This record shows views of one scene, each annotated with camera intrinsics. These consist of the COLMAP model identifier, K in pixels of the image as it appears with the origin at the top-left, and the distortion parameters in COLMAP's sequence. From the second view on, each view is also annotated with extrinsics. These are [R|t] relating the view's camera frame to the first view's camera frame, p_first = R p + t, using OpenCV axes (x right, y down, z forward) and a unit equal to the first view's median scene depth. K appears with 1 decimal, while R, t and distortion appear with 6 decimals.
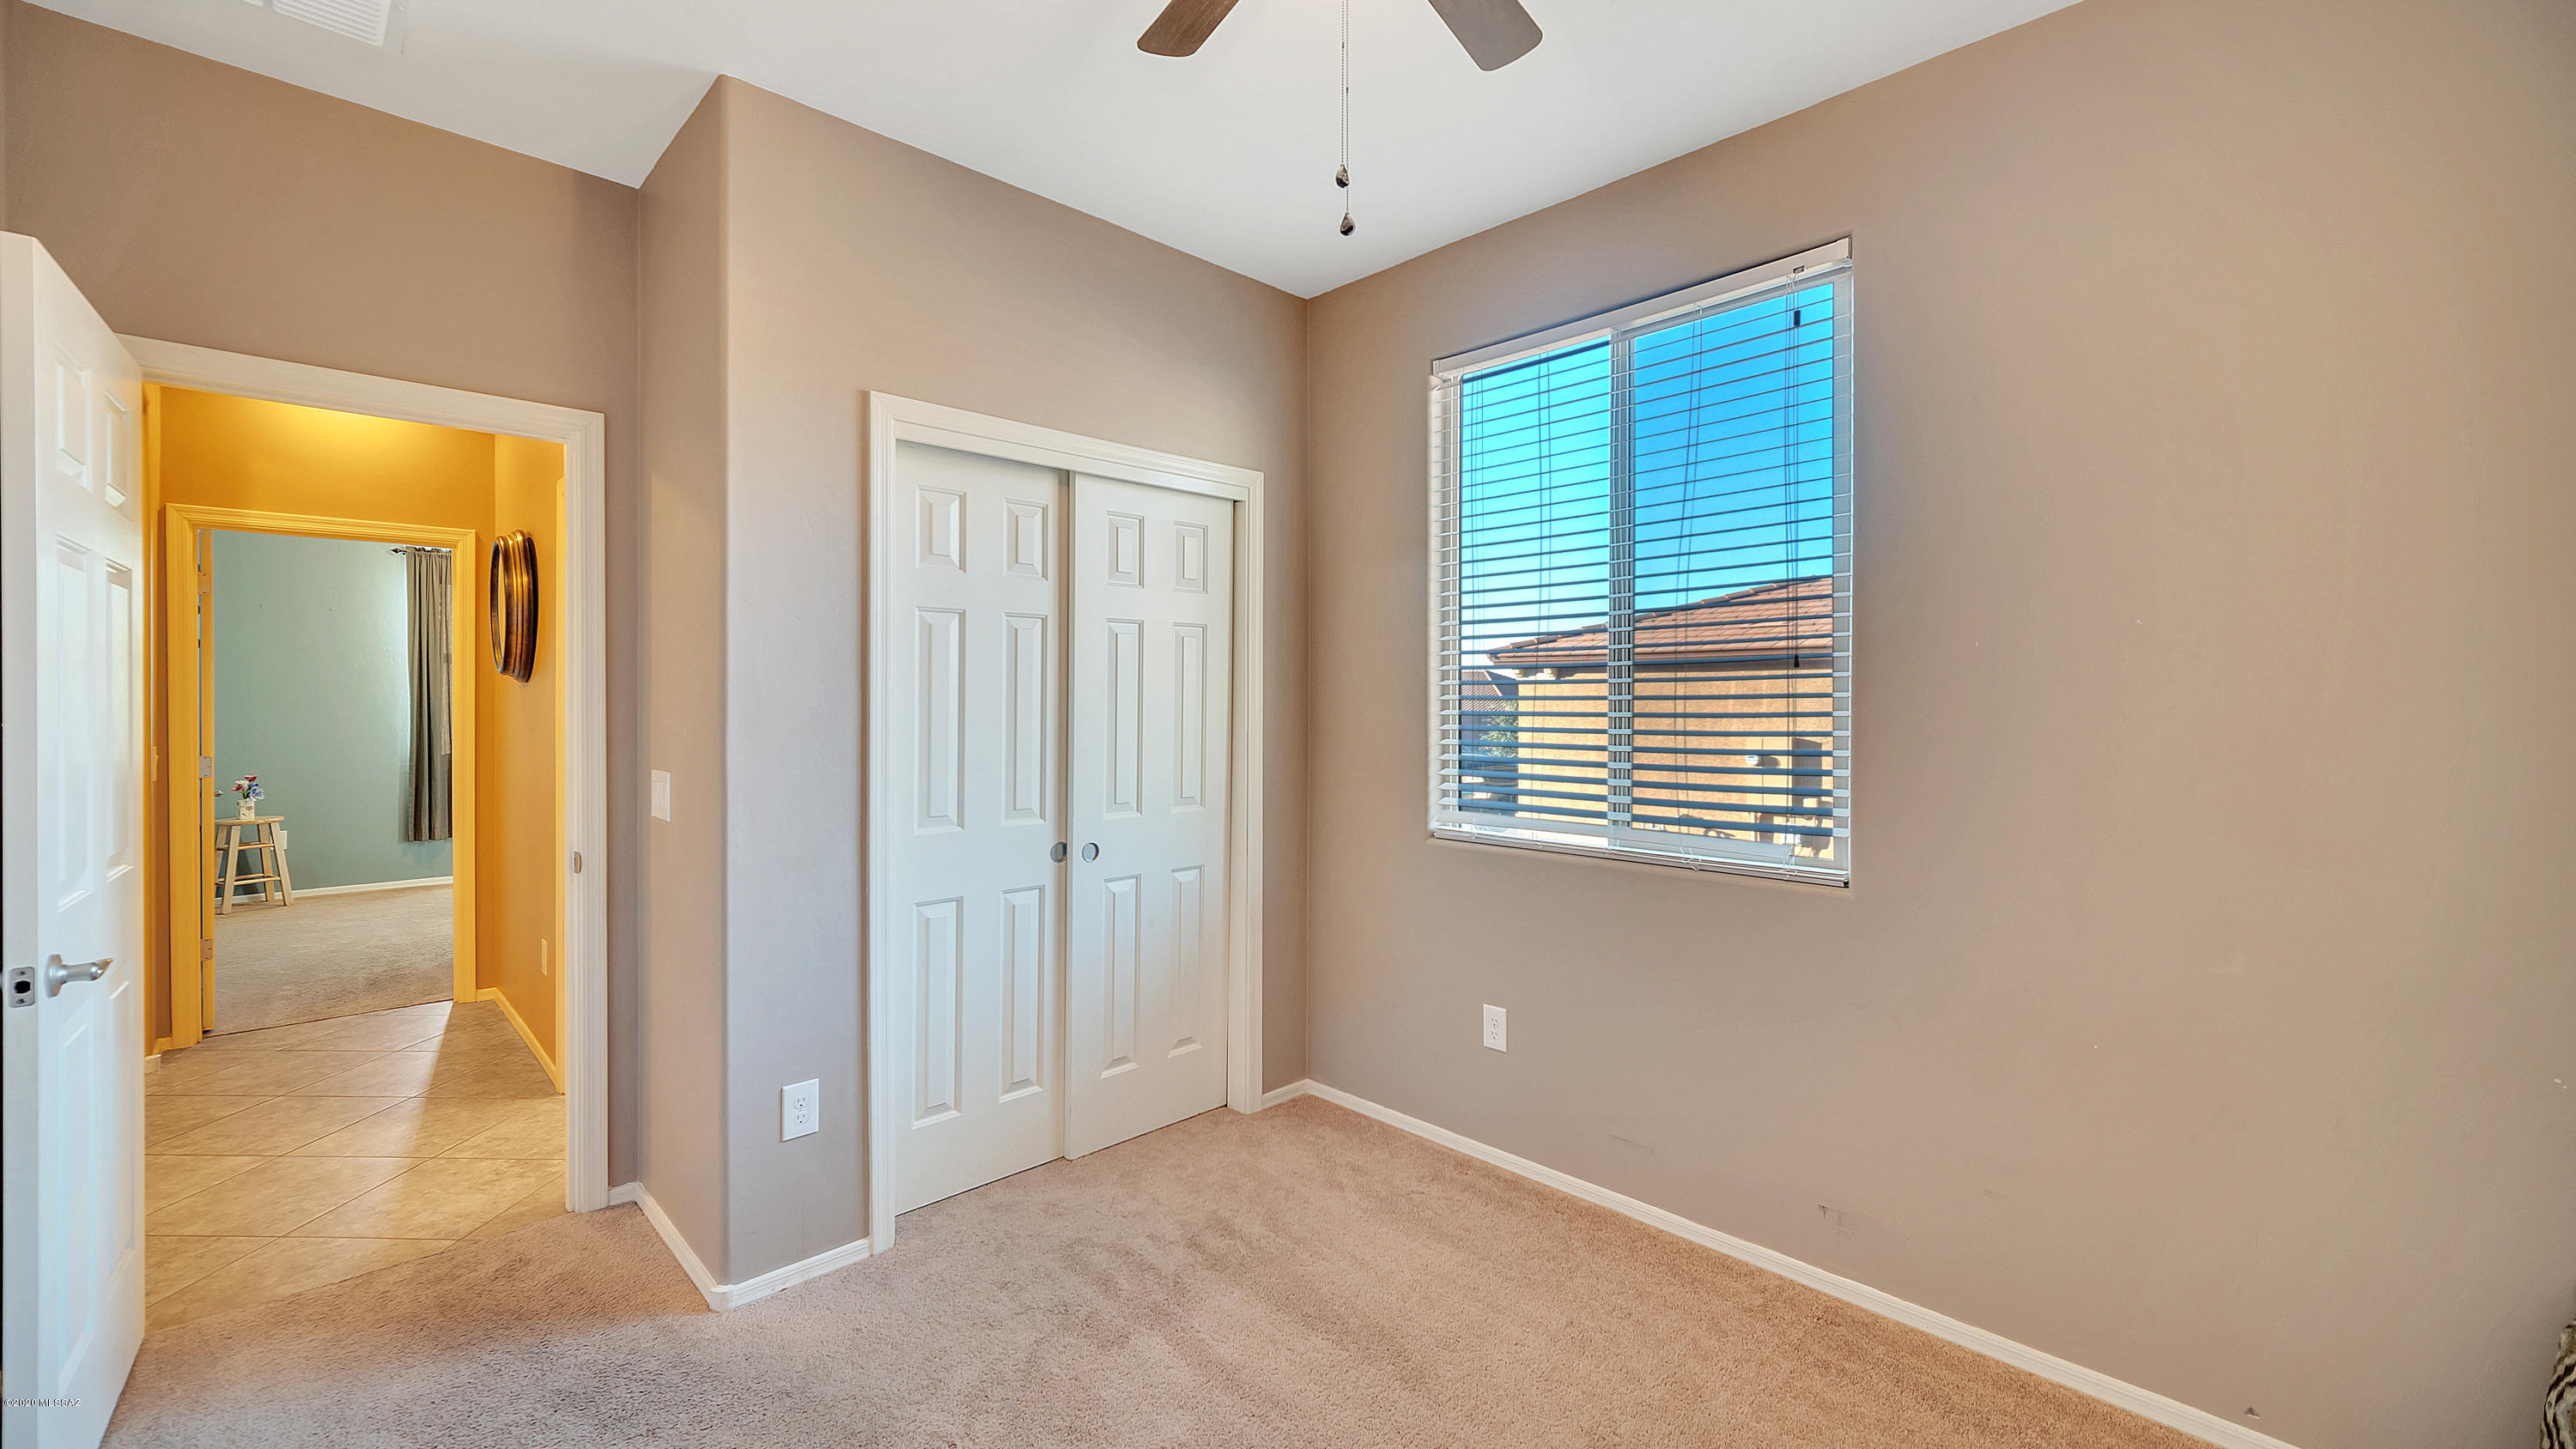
lens RADIAL K [[1032.0, 0, 1285.9], [0, 1032.0, 706.7], [0, 0, 1]] dist [0.002013, -0.000782]
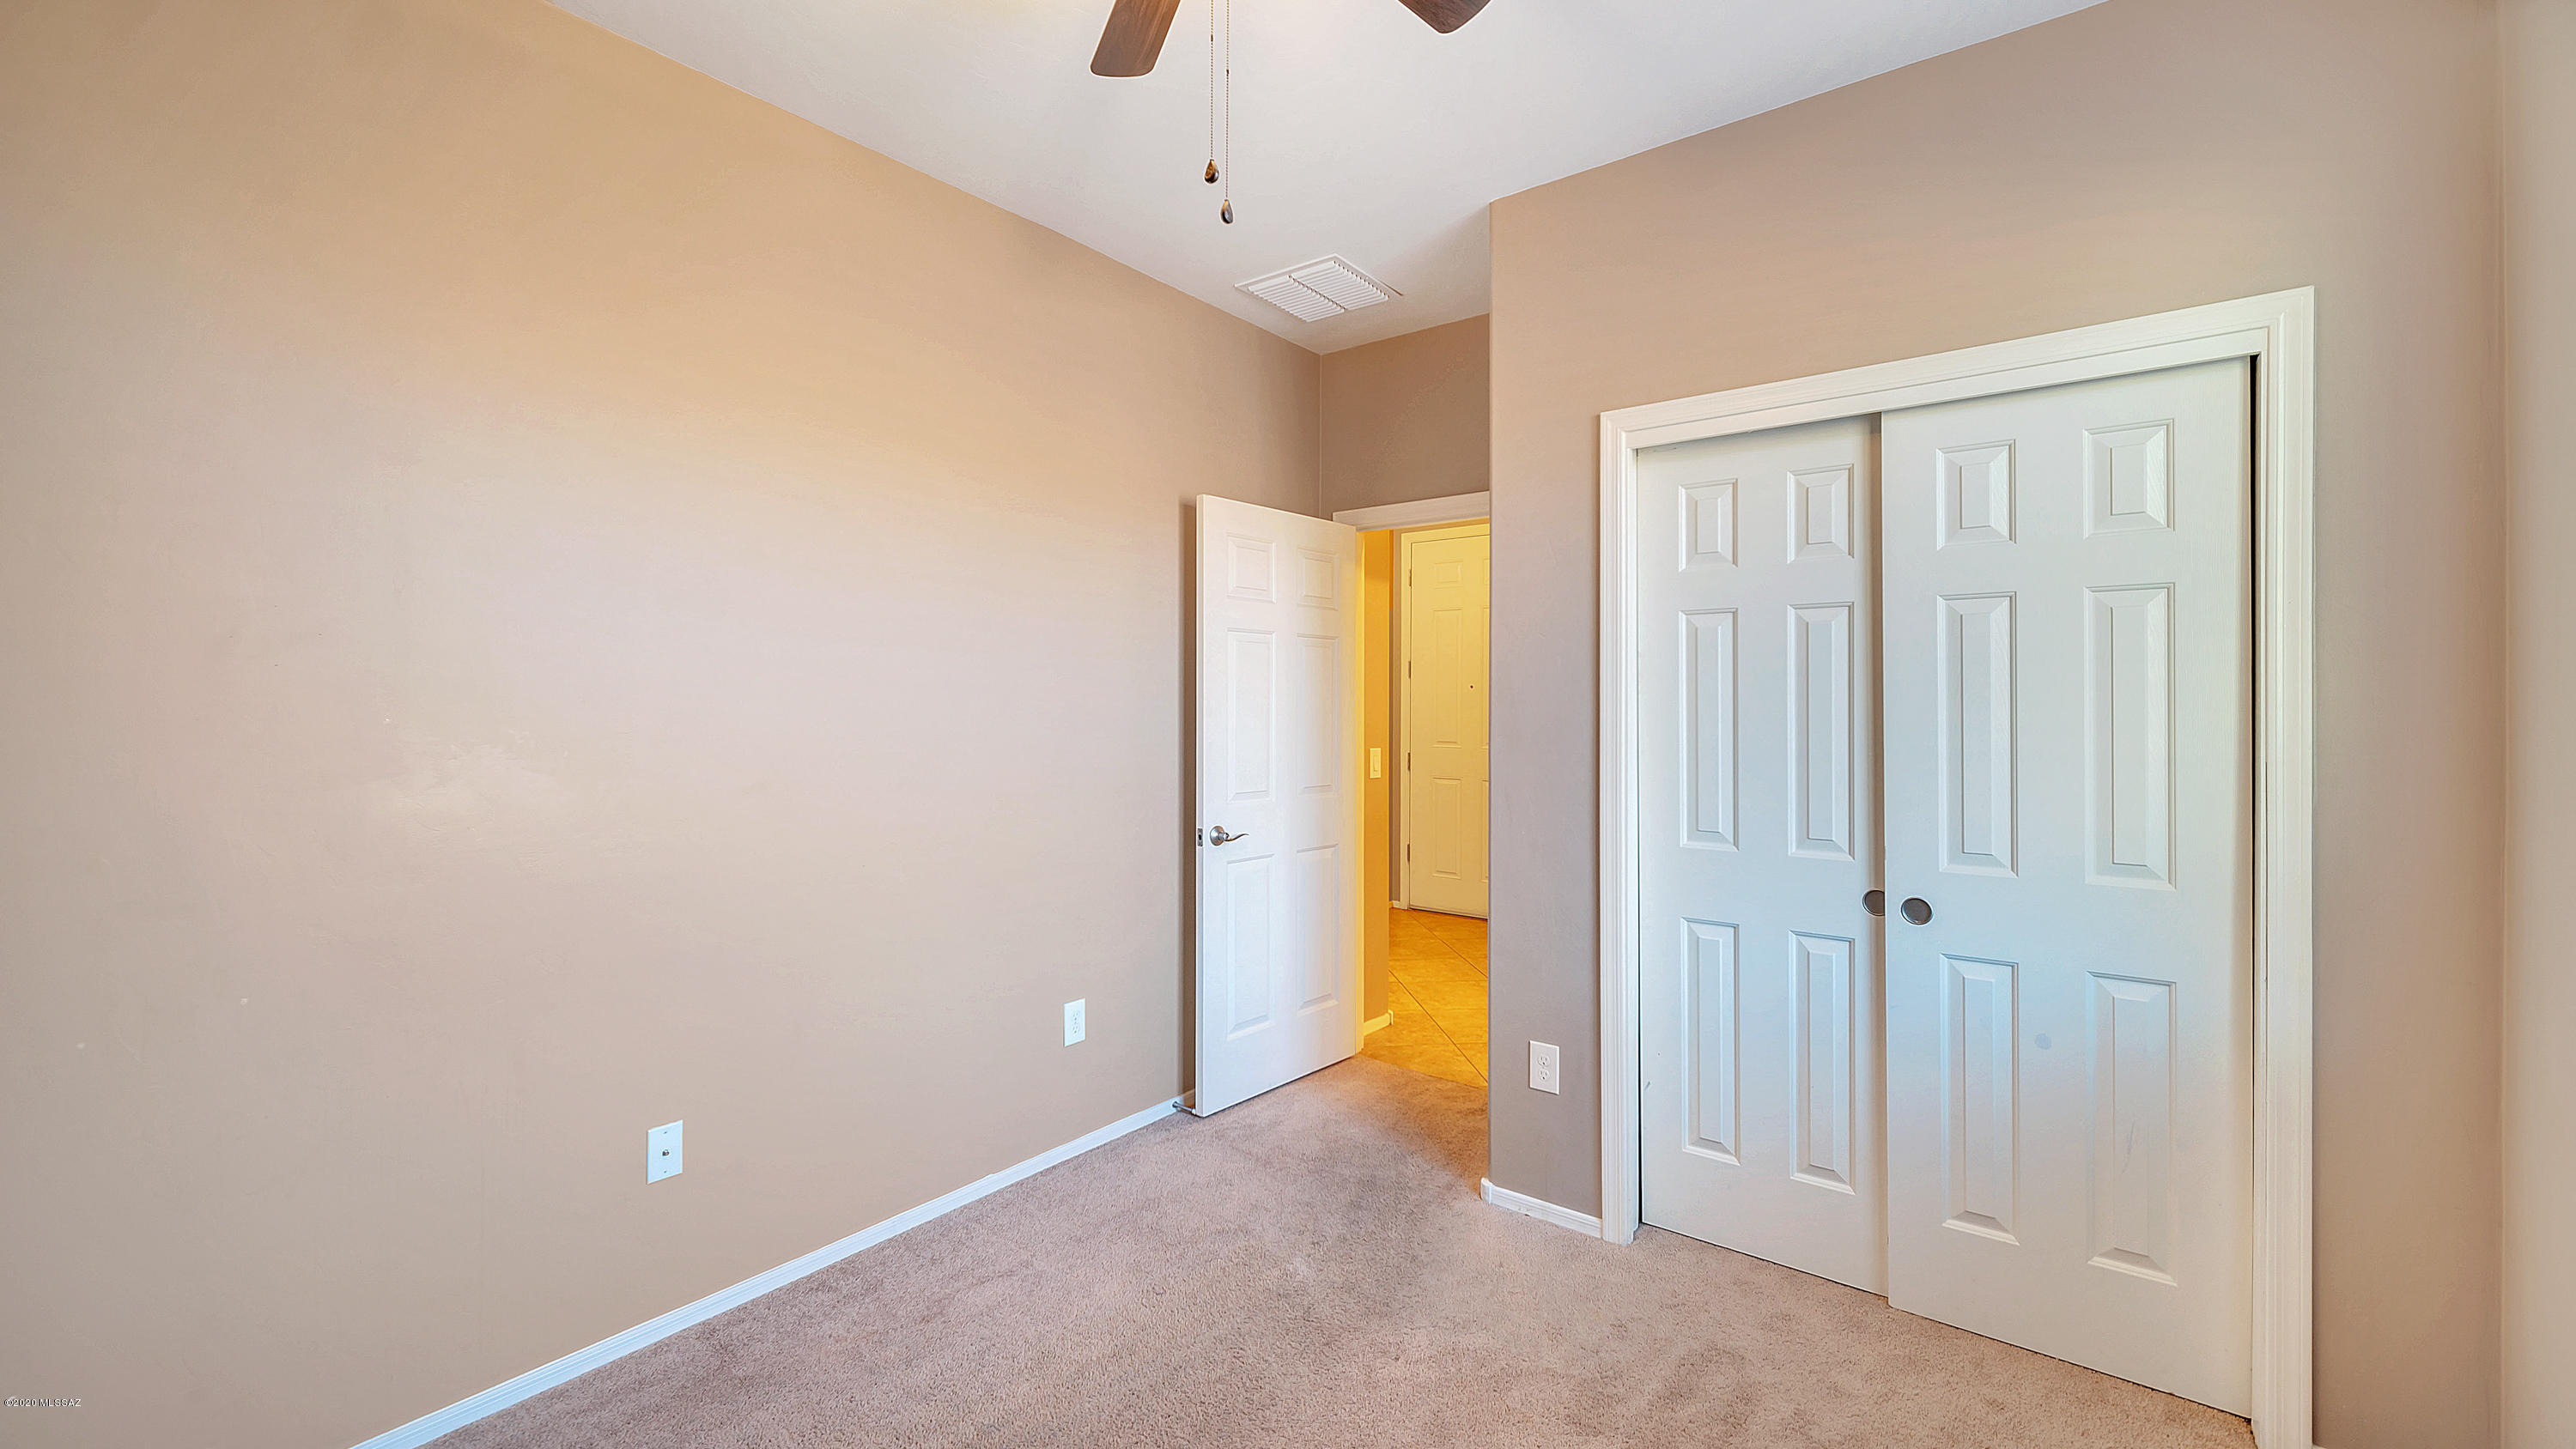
lens RADIAL K [[1032.0, 0, 1277.4], [0, 1032.0, 712.4], [0, 0, 1]] dist [0.002013, -0.000782]
pose [[0.140001, 0.007808, -0.990121, 0.498850], [-0.005790, 0.999958, 0.007067, -0.006169], [0.990134, 0.004743, 0.140040, 0.447815]]
